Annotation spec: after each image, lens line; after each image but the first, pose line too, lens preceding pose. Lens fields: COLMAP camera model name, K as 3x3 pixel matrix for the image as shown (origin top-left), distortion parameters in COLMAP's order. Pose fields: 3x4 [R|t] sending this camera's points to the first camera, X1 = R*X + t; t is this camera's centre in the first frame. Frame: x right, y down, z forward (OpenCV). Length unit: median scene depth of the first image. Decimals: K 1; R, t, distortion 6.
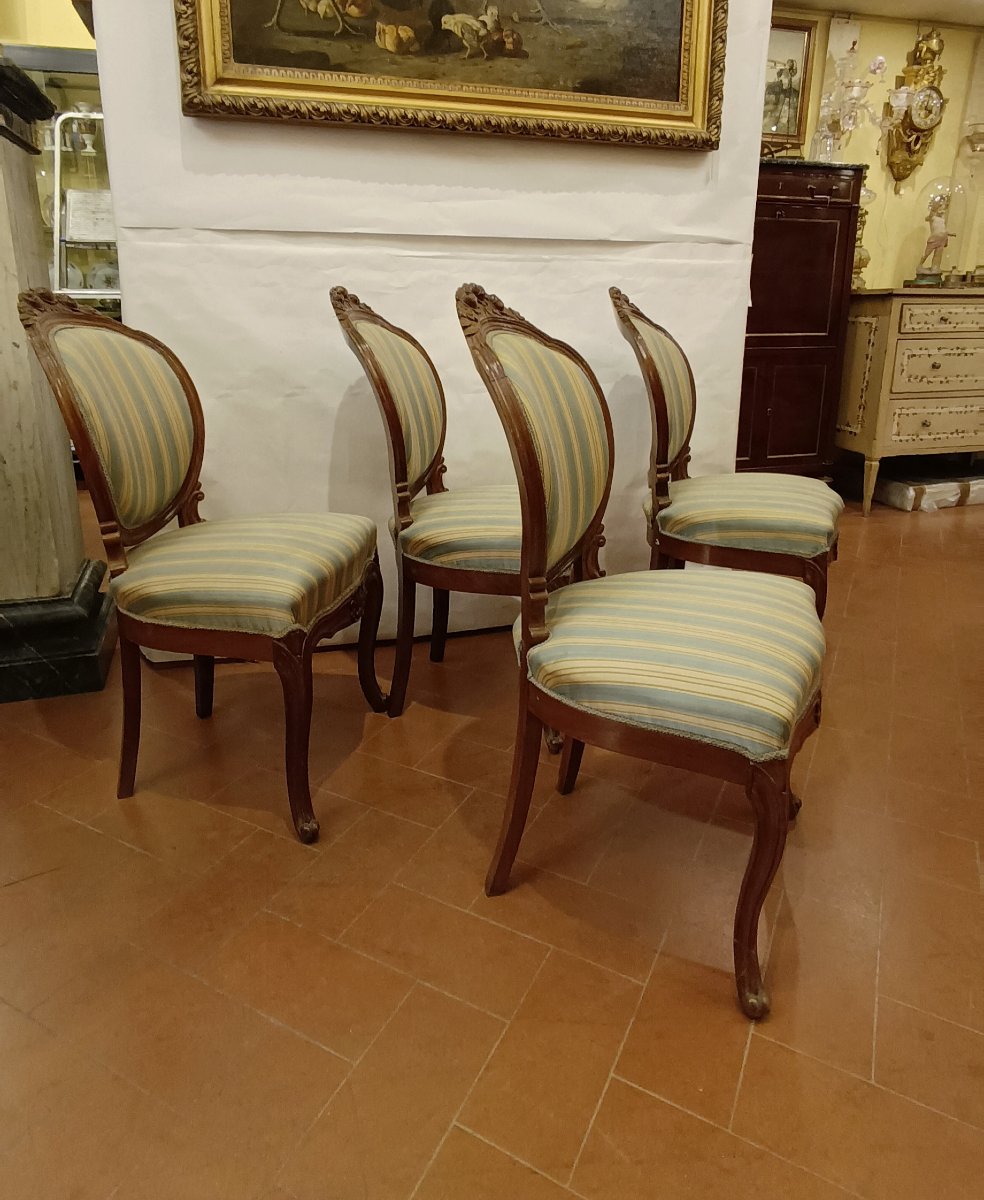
lens RADIAL K [[953.9, 0, 492.0], [0, 953.9, 600.0], [0, 0, 1]] dist [-0.002360, -0.001786]
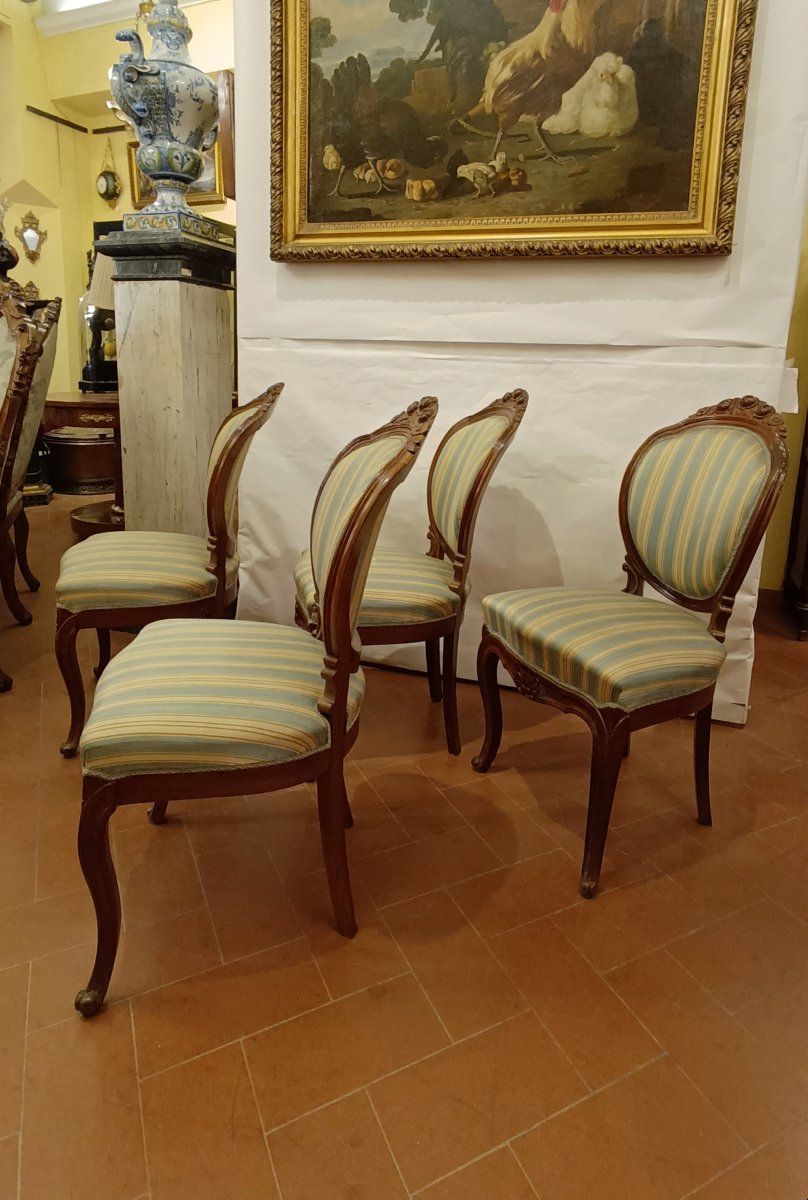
lens RADIAL K [[807.8, 0, 404.0], [0, 807.8, 600.0], [0, 0, 1]] dist [-0.000932, -0.000032]
pose [[0.744258, 0.189890, -0.640329, 0.653817], [-0.237268, 0.971367, 0.012281, -0.063044], [0.624327, 0.142789, 0.768002, 0.227200]]
